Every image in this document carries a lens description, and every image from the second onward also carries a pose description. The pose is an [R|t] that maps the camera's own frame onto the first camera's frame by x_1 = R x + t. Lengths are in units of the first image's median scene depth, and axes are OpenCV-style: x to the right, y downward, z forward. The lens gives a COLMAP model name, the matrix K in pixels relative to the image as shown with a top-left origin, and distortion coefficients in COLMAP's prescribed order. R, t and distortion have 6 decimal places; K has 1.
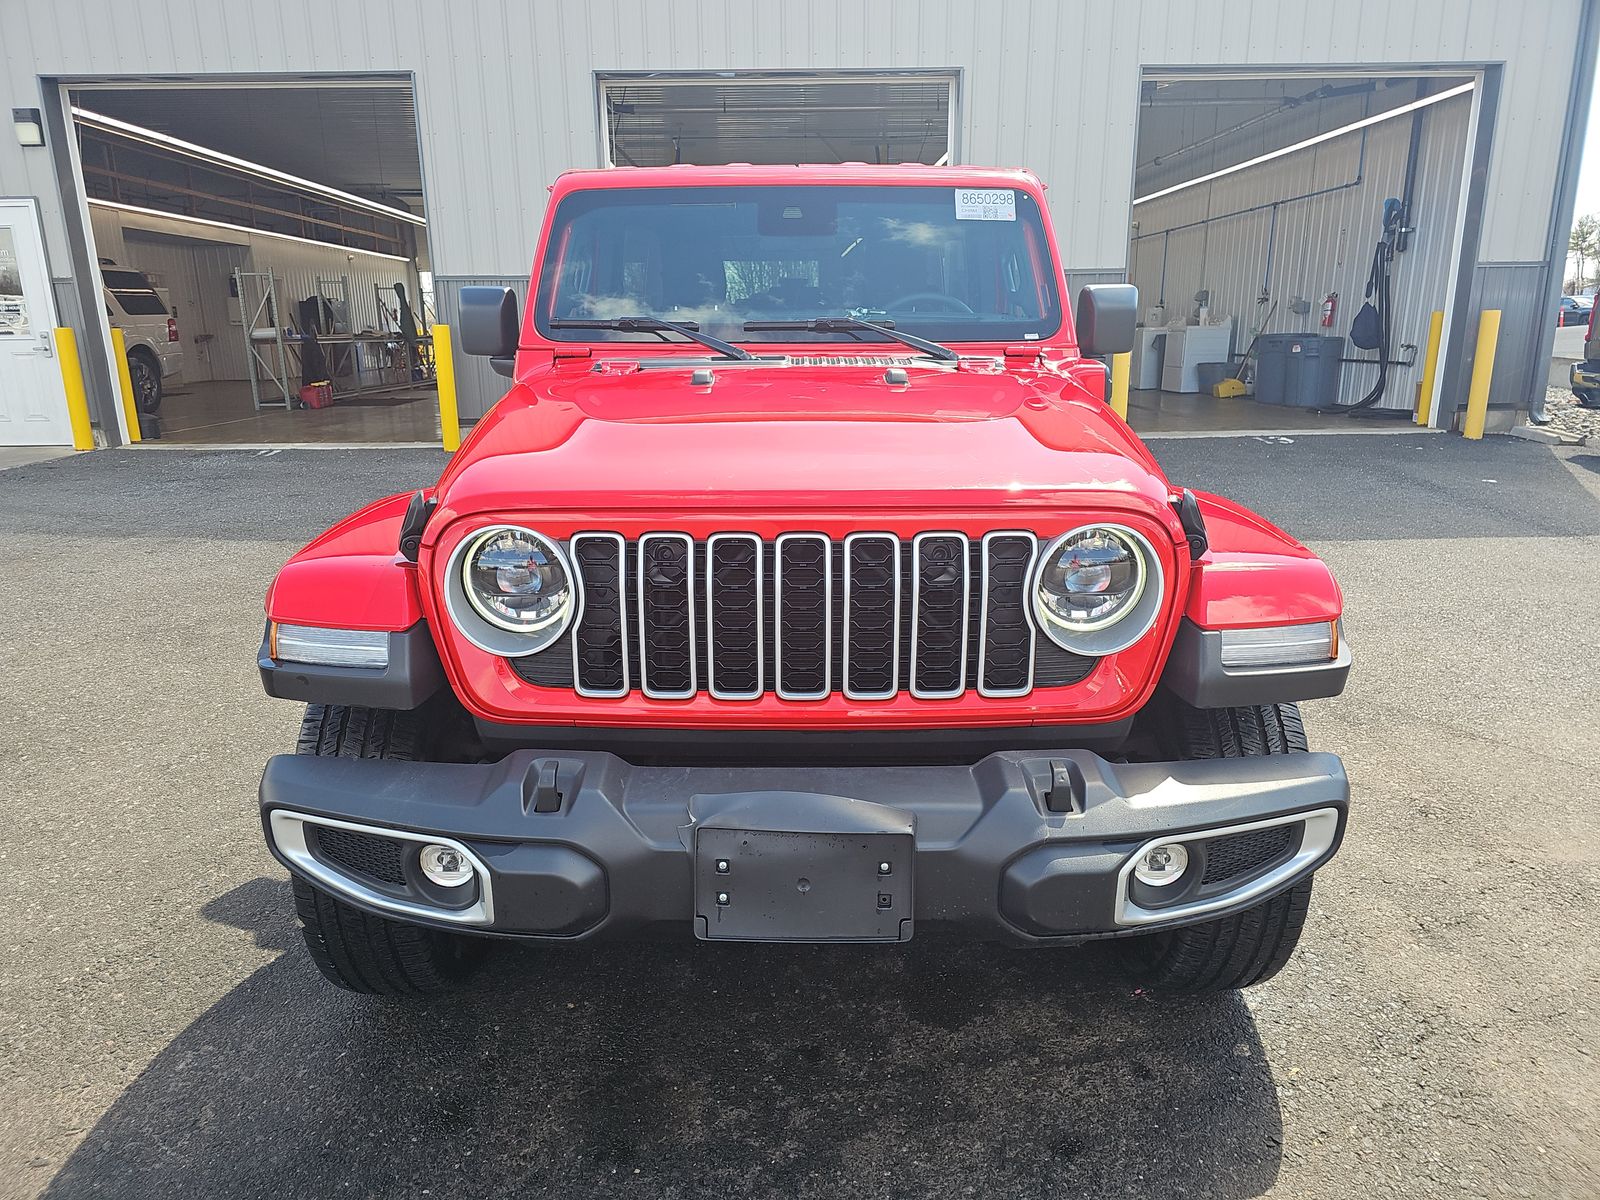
lens RADIAL K [[1093.3, 0, 800.0], [0, 1093.3, 600.0], [0, 0, 1]] dist [0.040160, -0.038984]
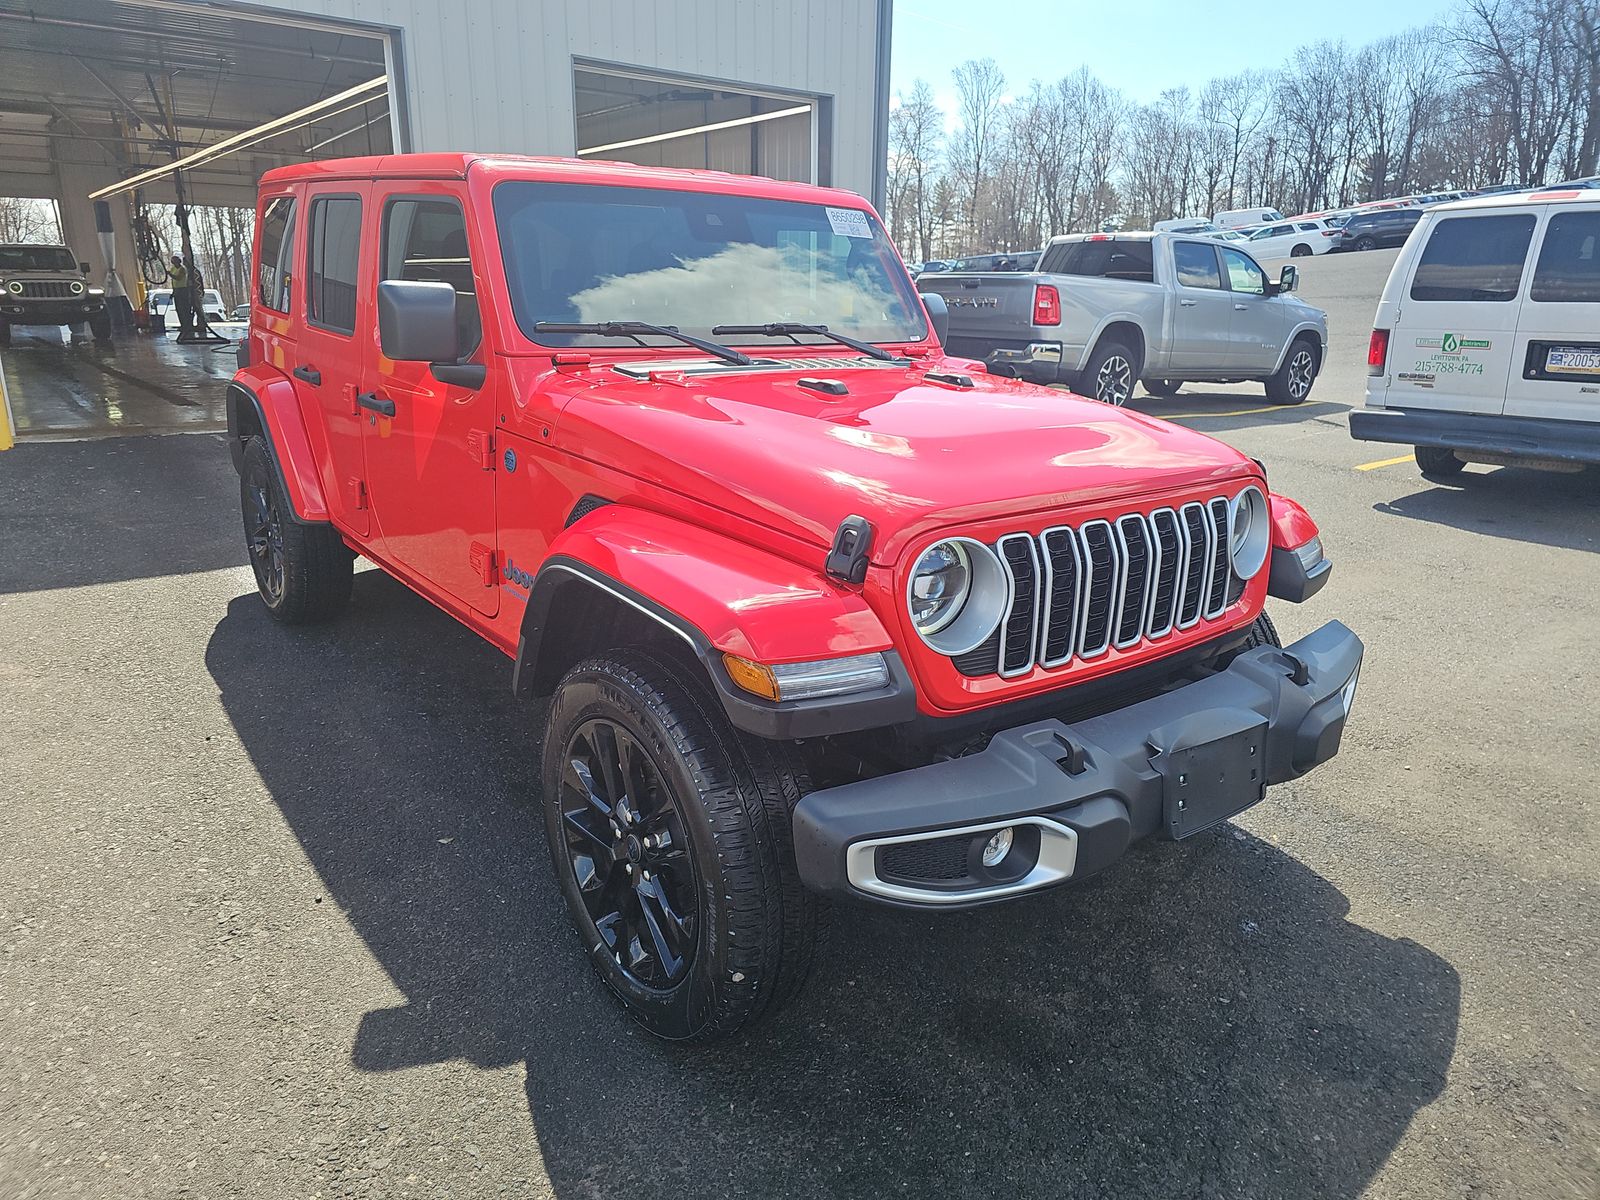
lens RADIAL K [[1093.3, 0, 800.0], [0, 1093.3, 600.0], [0, 0, 1]] dist [0.040160, -0.038984]
pose [[0.781712, -0.151688, 0.604911, -0.615671], [0.132886, 0.988207, 0.076077, -0.063545], [-0.609317, 0.020914, 0.792651, 0.132139]]
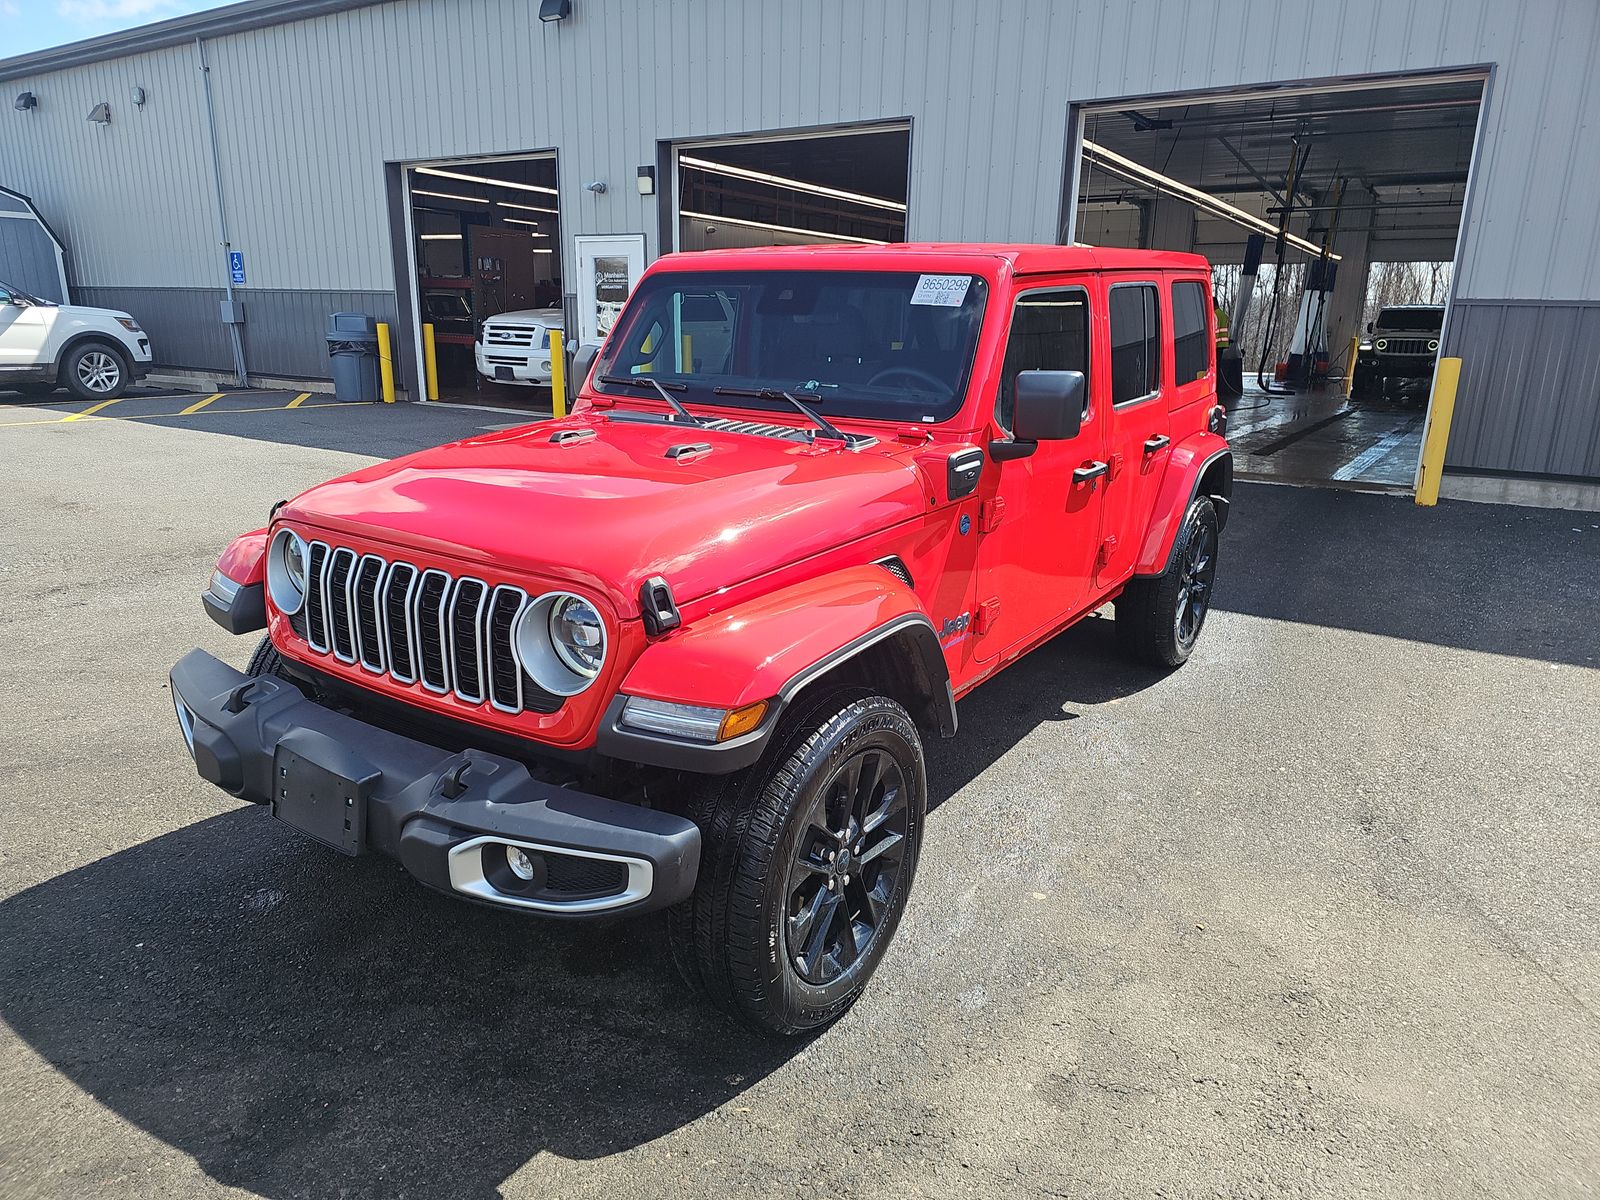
lens RADIAL K [[1093.3, 0, 800.0], [0, 1093.3, 600.0], [0, 0, 1]] dist [0.040160, -0.038984]
pose [[0.824634, 0.168632, -0.539946, 0.681319], [-0.165622, 0.984678, 0.054580, -0.101074], [0.540877, 0.044418, 0.839928, 0.049712]]
